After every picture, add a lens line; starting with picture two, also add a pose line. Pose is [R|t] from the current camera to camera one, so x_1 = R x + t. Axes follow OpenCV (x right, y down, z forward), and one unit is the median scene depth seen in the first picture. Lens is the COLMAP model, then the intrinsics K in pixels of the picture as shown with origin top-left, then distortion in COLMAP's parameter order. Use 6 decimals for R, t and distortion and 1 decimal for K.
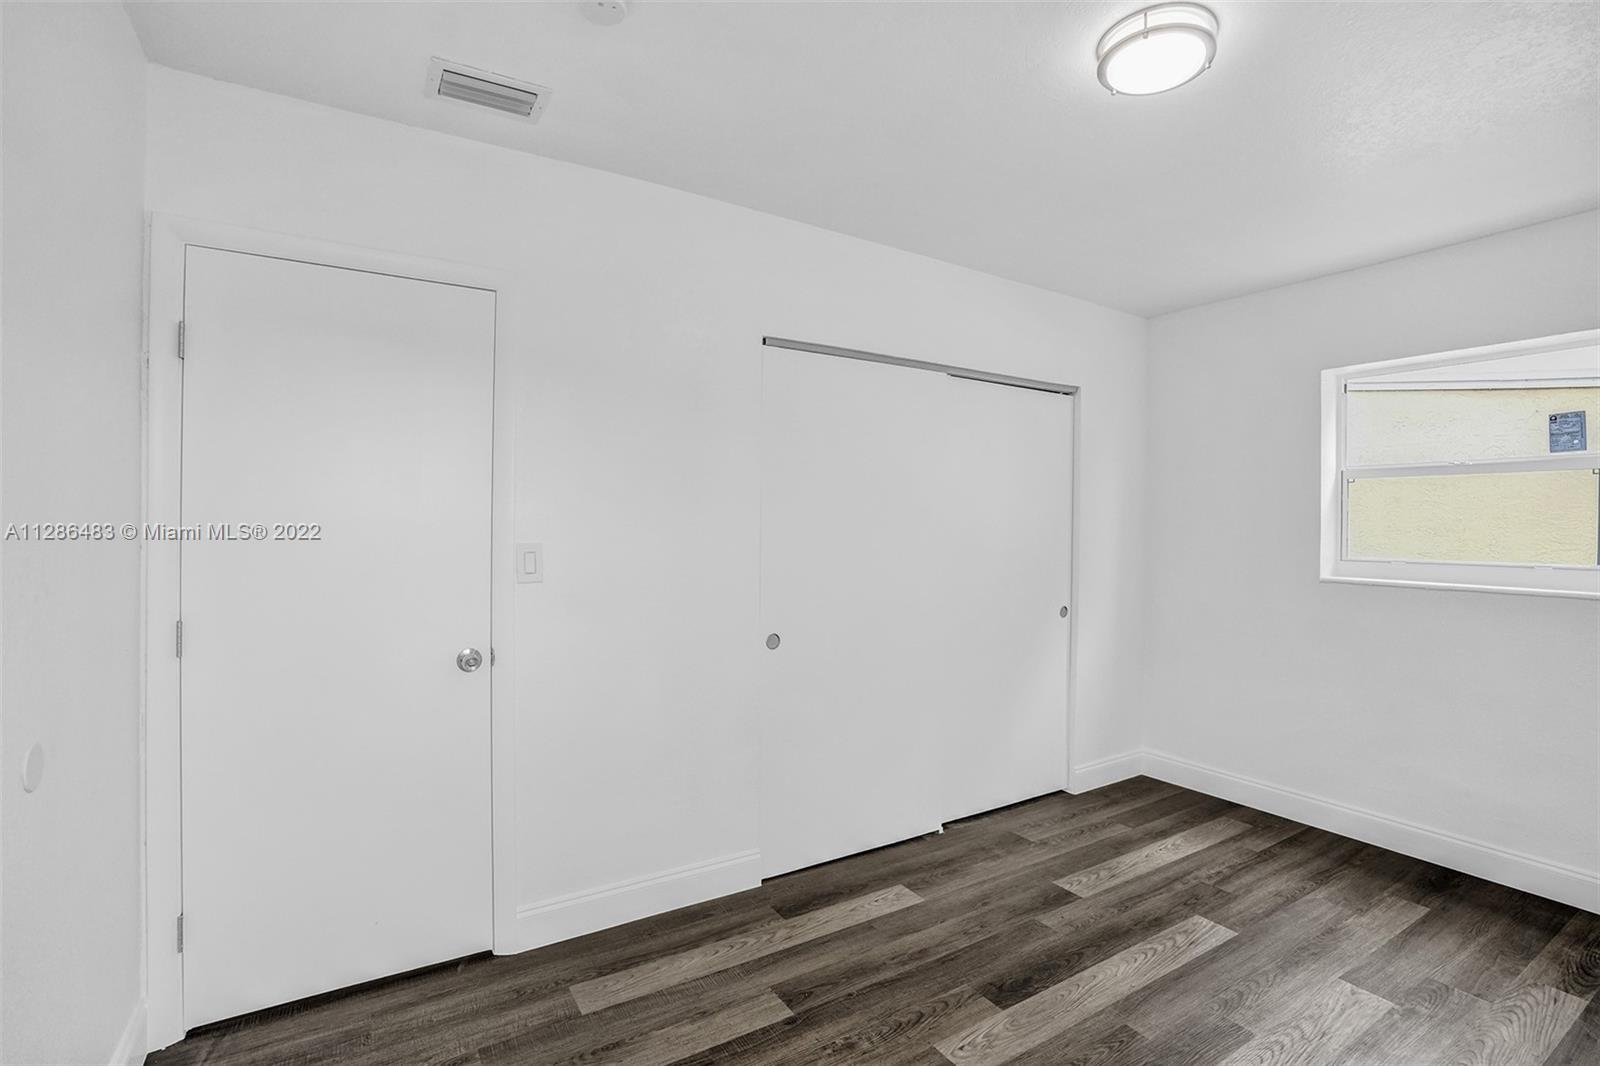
lens RADIAL K [[740.0, 0, 801.8], [0, 740.0, 526.8], [0, 0, 1]] dist [-0.055165, 0.013002]
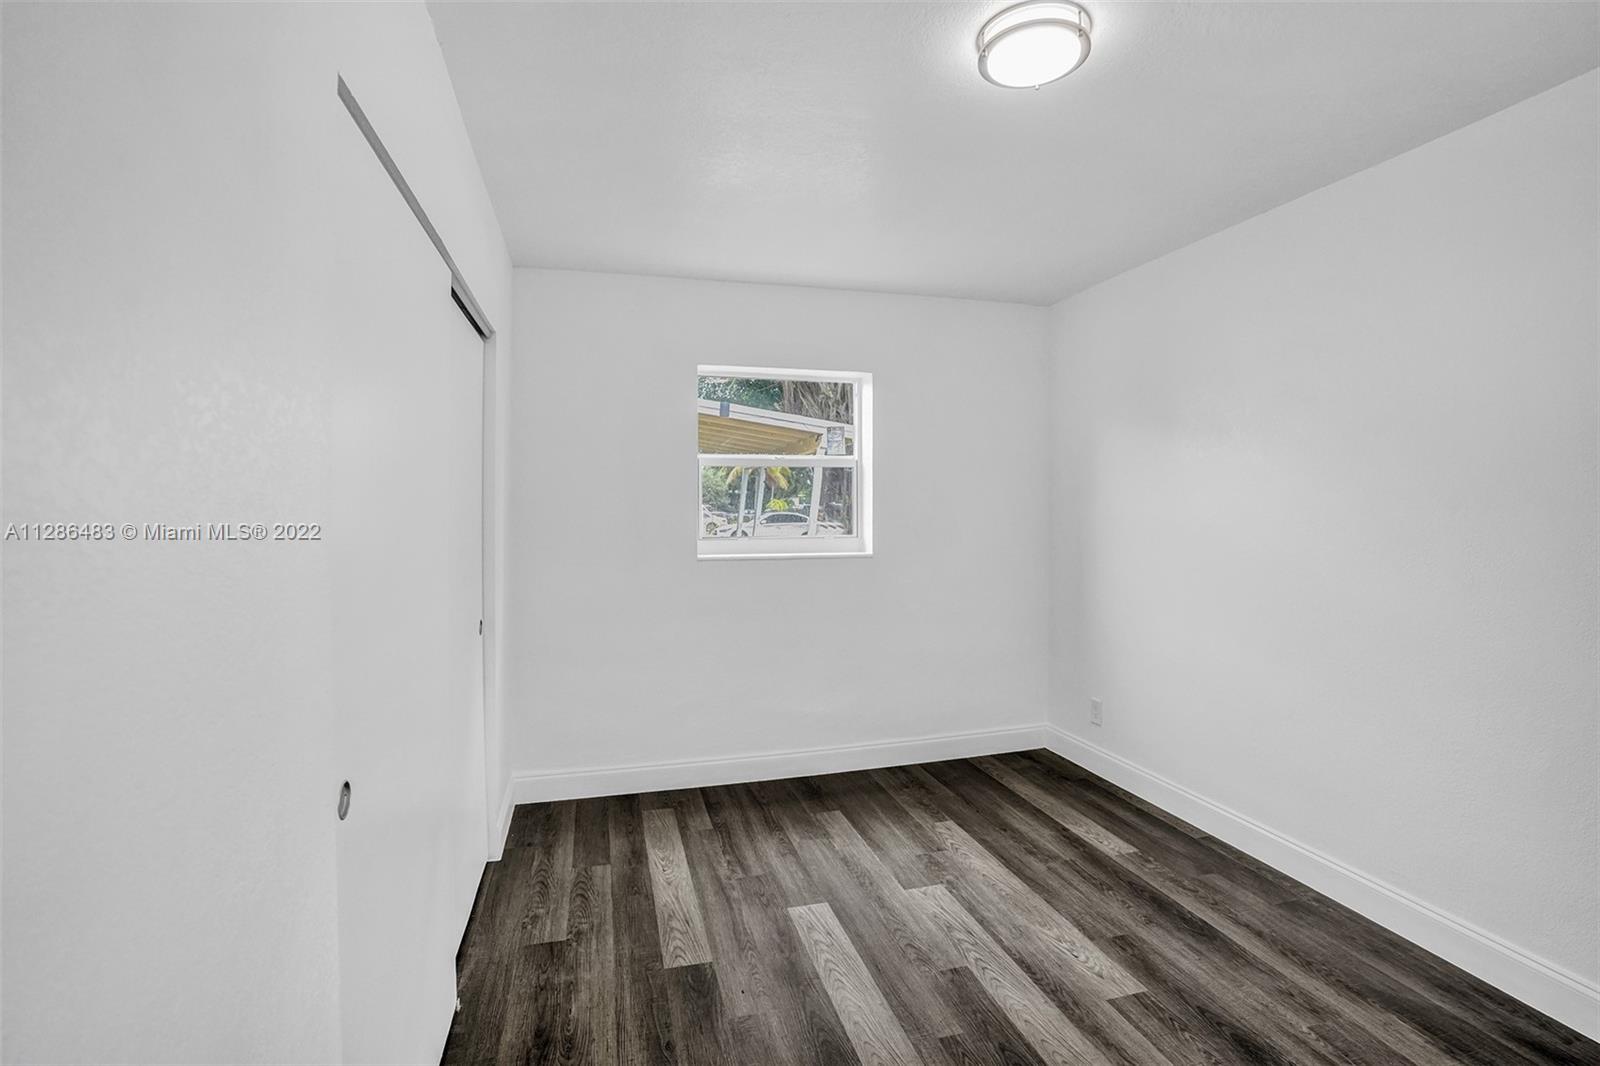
lens RADIAL K [[740.0, 0, 800.9], [0, 740.0, 517.0], [0, 0, 1]] dist [-0.055165, 0.013002]
pose [[0.284291, -0.021764, 0.958491, -0.345474], [0.008121, 0.999761, 0.020292, -0.013854], [-0.958704, 0.002015, 0.284400, 0.618445]]
